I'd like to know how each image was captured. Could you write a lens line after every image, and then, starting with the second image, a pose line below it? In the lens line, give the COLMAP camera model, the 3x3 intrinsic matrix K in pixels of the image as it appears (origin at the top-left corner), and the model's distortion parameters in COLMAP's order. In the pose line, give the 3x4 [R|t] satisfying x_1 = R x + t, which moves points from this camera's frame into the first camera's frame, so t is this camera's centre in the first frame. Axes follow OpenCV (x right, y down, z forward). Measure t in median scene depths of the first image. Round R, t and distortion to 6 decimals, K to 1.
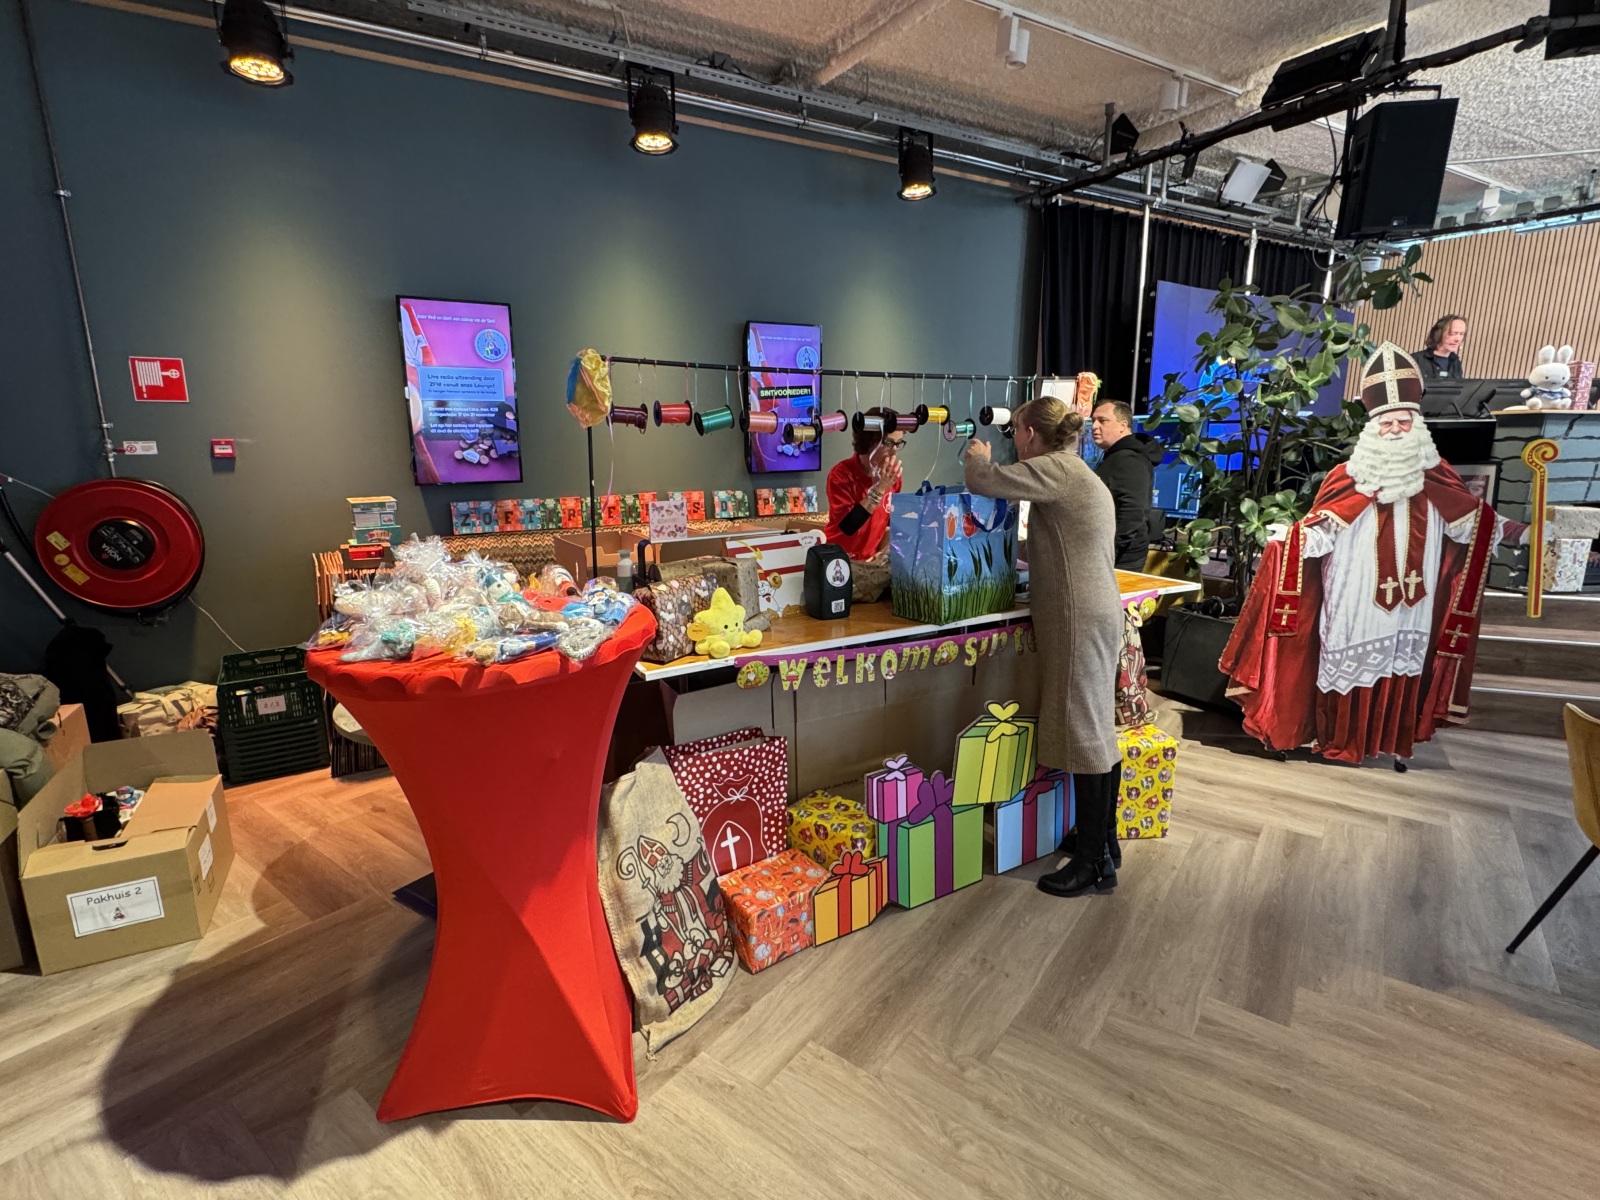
lens RADIAL K [[765.3, 0, 792.5], [0, 765.3, 597.8], [0, 0, 1]] dist [0.003266, 0.000527]
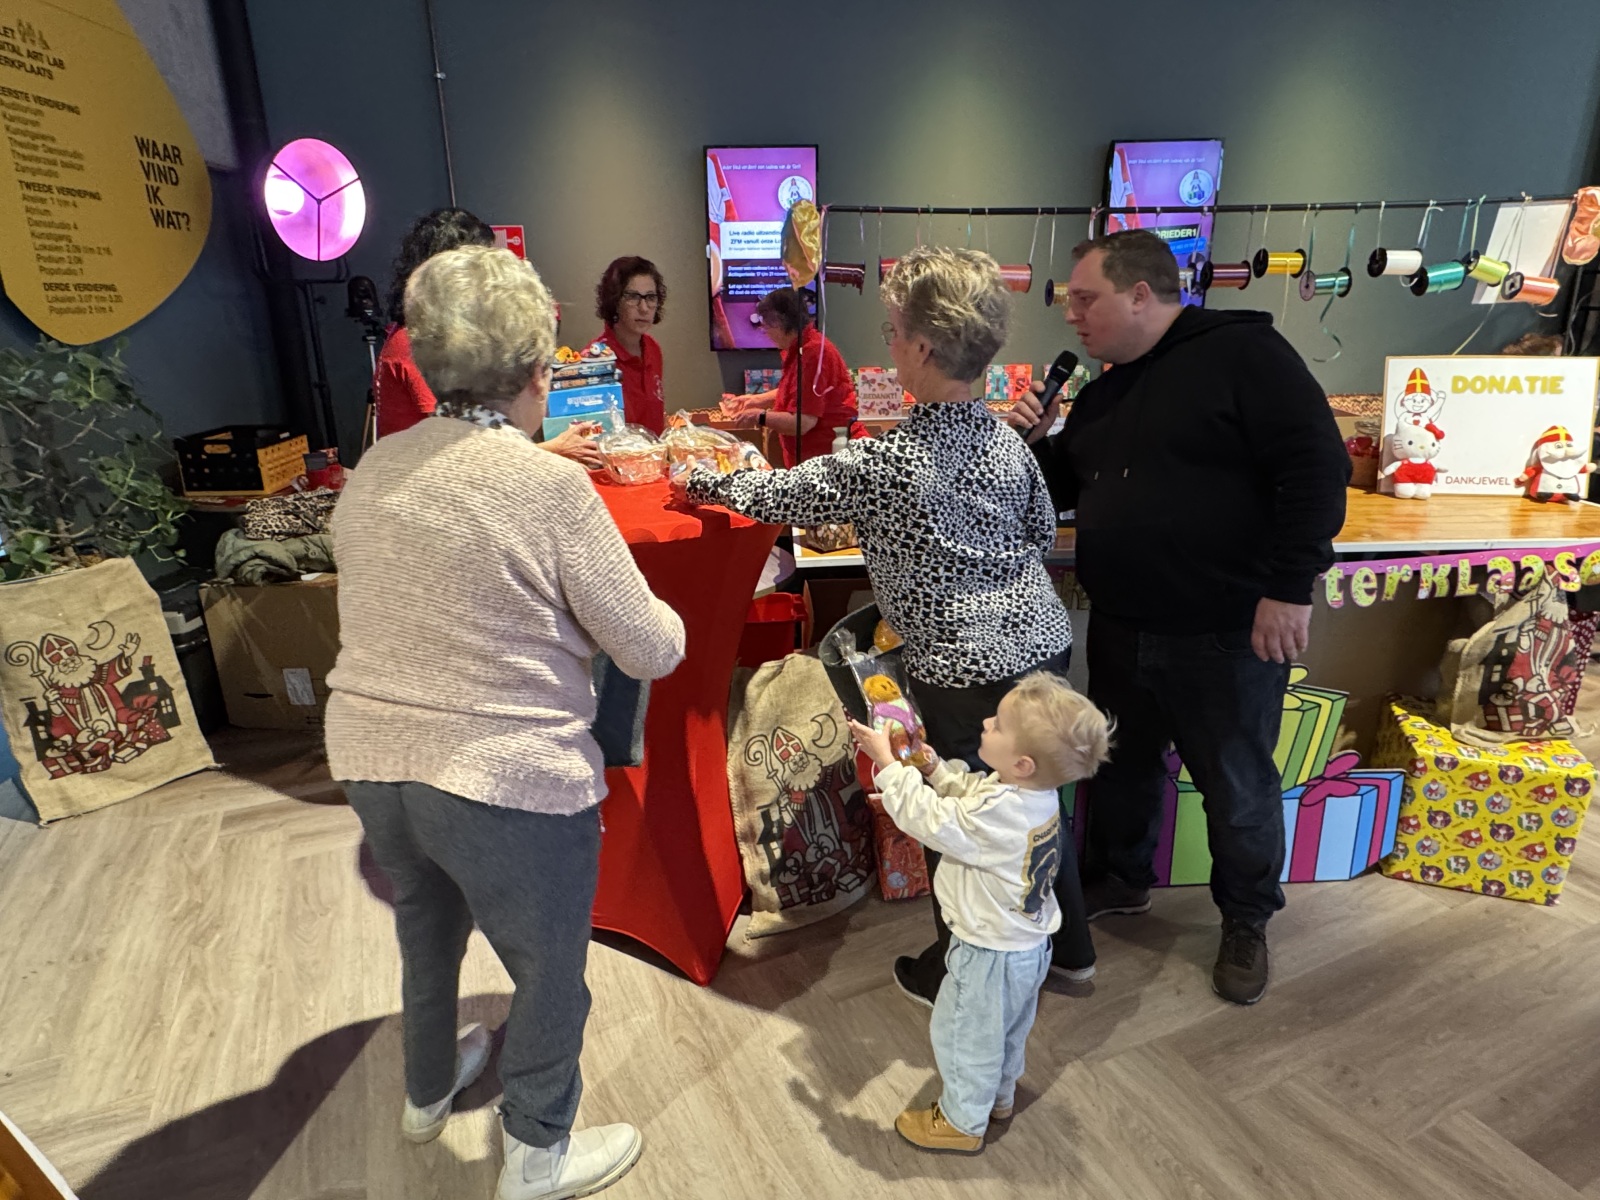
lens RADIAL K [[916.6, 0, 793.5], [0, 916.6, 596.9], [0, 0, 1]] dist [-0.000488, 0.001361]
pose [[0.883828, 0.139012, -0.446680, 0.226047], [-0.089244, 0.987397, 0.130704, -0.001262], [0.459220, -0.075656, 0.885095, 0.004005]]
